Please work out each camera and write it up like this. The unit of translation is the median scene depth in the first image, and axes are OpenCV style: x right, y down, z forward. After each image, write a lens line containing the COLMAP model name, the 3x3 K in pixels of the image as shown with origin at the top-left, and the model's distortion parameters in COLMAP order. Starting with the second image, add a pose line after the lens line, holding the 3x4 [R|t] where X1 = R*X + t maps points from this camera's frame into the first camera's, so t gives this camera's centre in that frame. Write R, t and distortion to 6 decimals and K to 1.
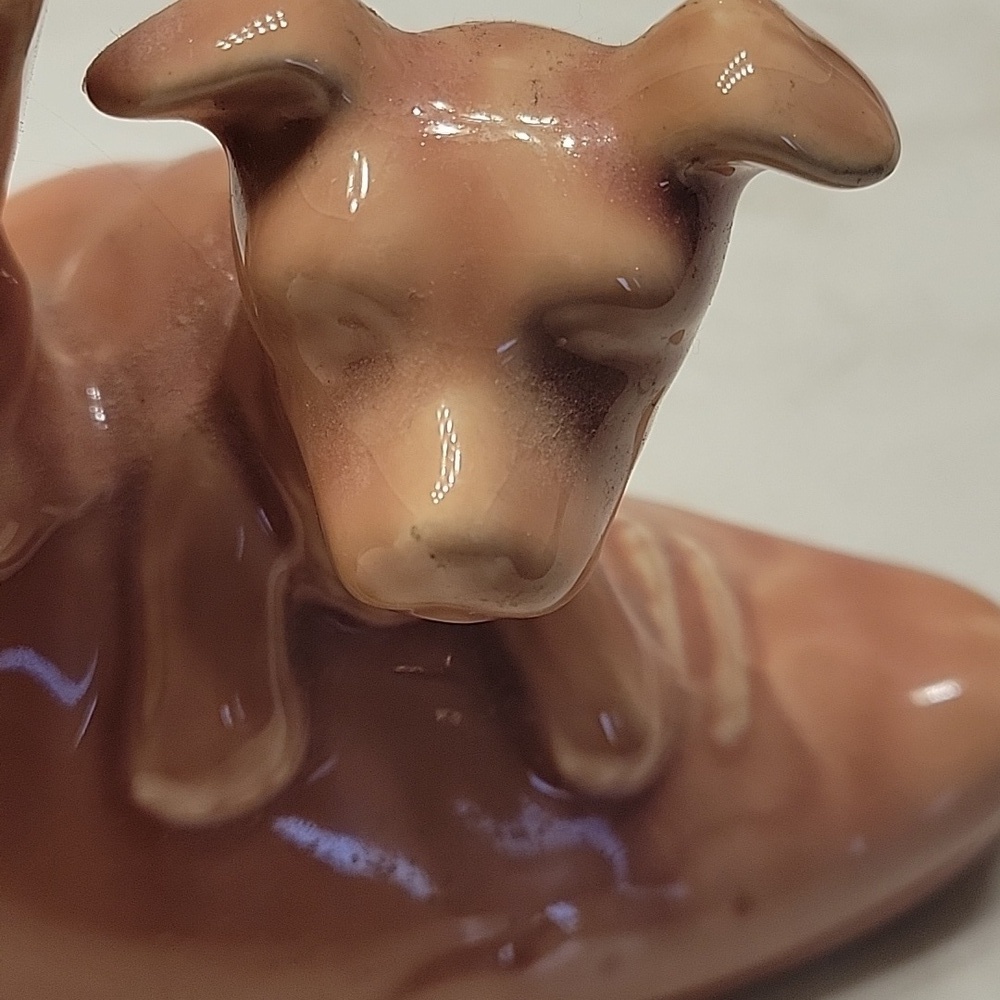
lens RADIAL K [[1899.2, 0, 500.0], [0, 1899.2, 500.0], [0, 0, 1]] dist [0.017710, 0.150884]
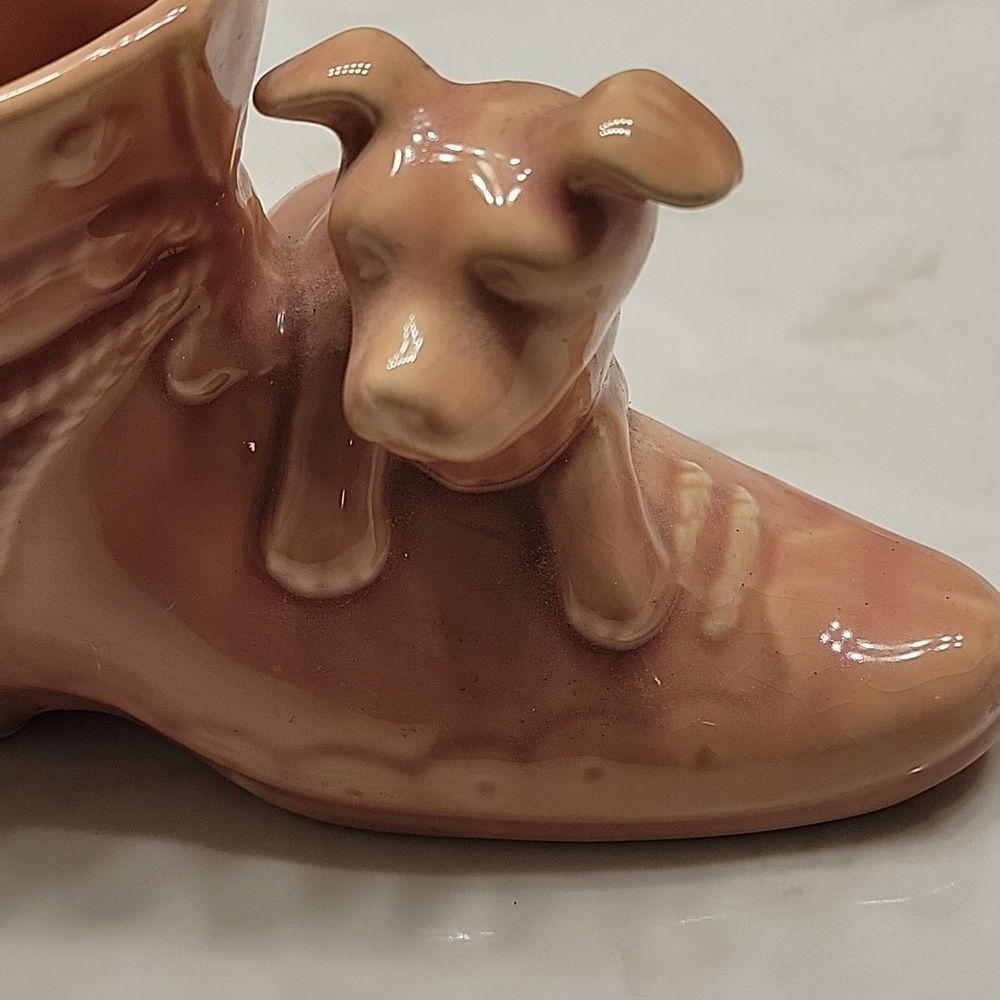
lens RADIAL K [[1899.2, 0, 500.0], [0, 1899.2, 500.0], [0, 0, 1]] dist [0.017710, 0.150884]
pose [[0.921848, 0.166065, -0.350168, 0.585432], [-0.179609, 0.983718, -0.006313, 0.093378], [0.343419, 0.068713, 0.936666, -0.422493]]
